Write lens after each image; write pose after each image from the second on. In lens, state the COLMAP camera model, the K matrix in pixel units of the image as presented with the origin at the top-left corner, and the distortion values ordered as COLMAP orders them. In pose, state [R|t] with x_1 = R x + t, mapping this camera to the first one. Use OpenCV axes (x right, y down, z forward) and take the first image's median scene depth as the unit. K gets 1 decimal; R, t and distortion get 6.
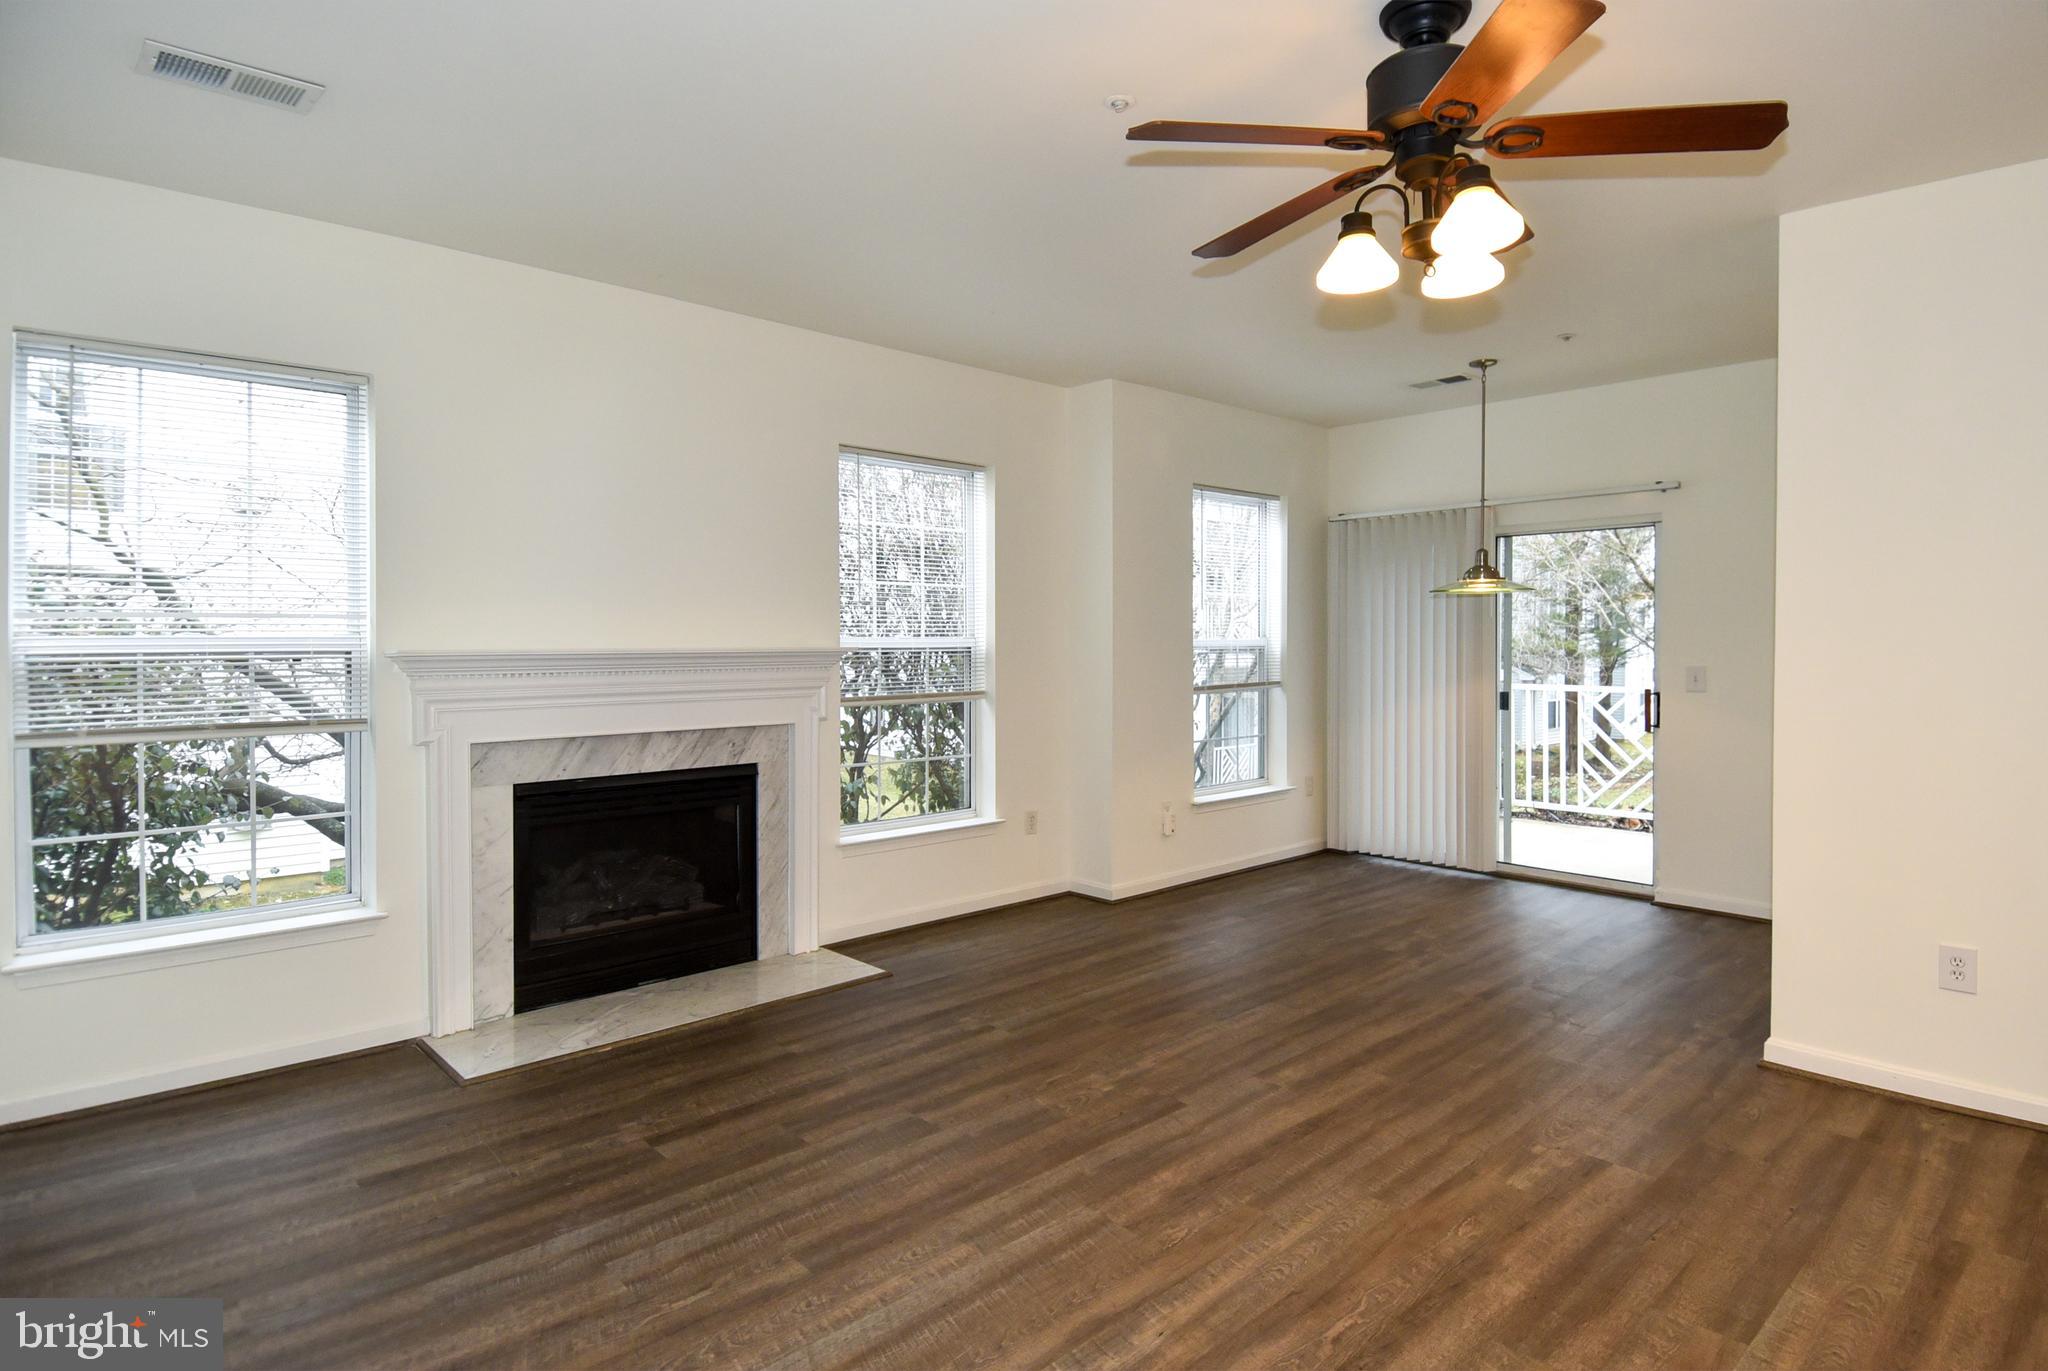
lens RADIAL K [[1086.6, 0, 1077.3], [0, 1086.6, 651.2], [0, 0, 1]] dist [0.021315, -0.021819]
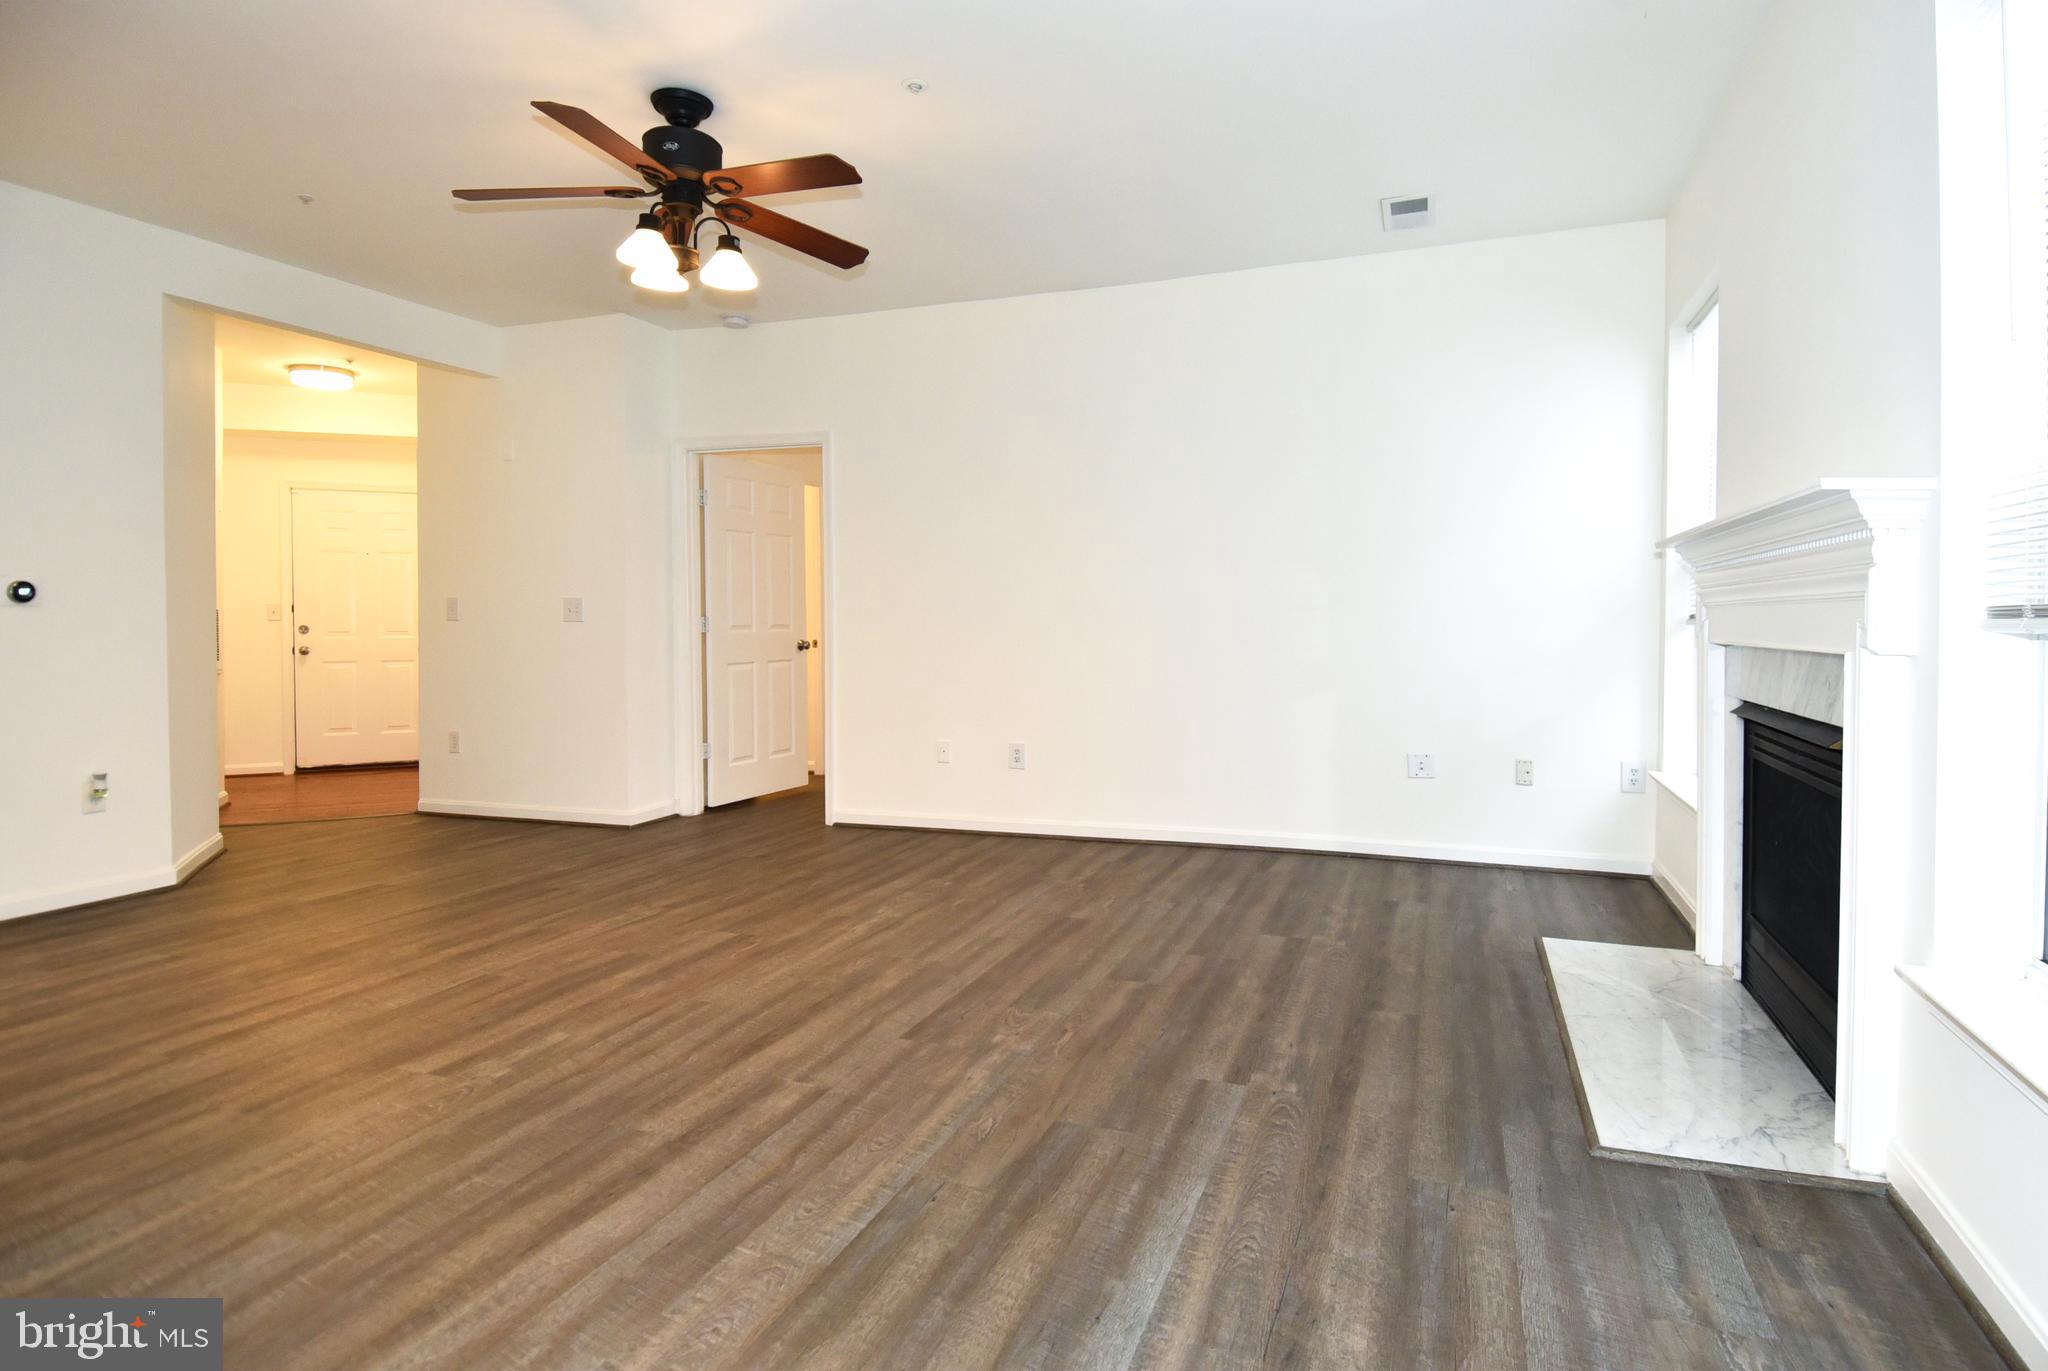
lens RADIAL K [[1037.6, 0, 1025.5], [0, 1037.6, 620.0], [0, 0, 1]] dist [0.037269, -0.006148]
pose [[-0.908544, 0.002869, -0.417779, 0.324130], [-0.001587, 0.999946, 0.010318, 0.061468], [0.417786, 0.010037, -0.908490, 1.627202]]
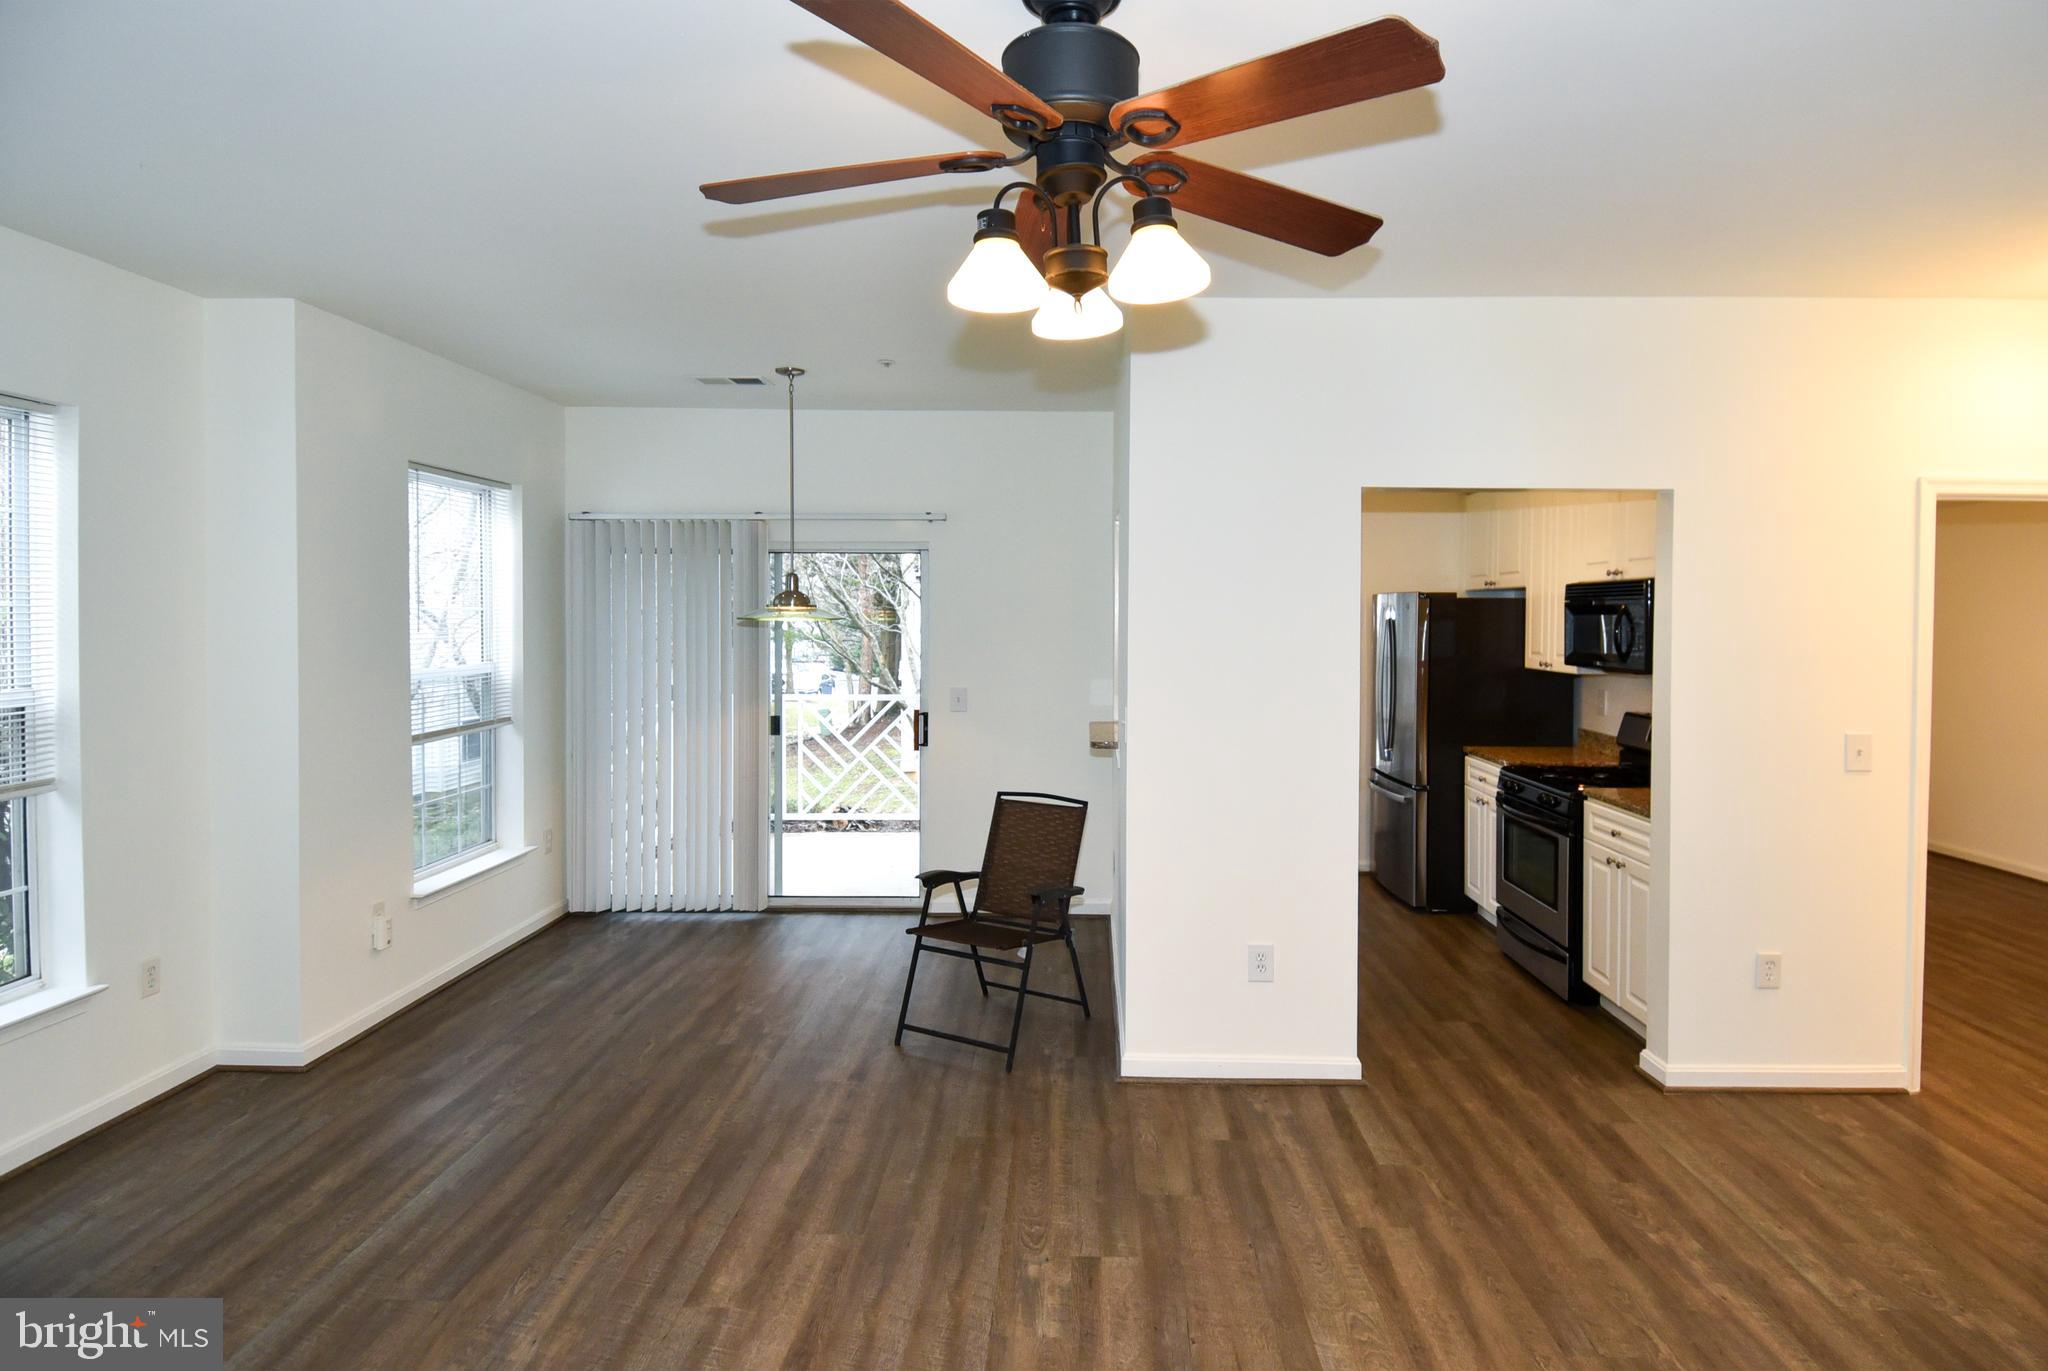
lens RADIAL K [[1086.6, 0, 1056.1], [0, 1086.6, 644.1], [0, 0, 1]] dist [0.021315, -0.021819]
pose [[0.711720, -0.014125, 0.702321, -0.169217], [0.001174, 0.999820, 0.018918, -0.074647], [-0.702462, -0.012640, 0.711609, 0.279953]]
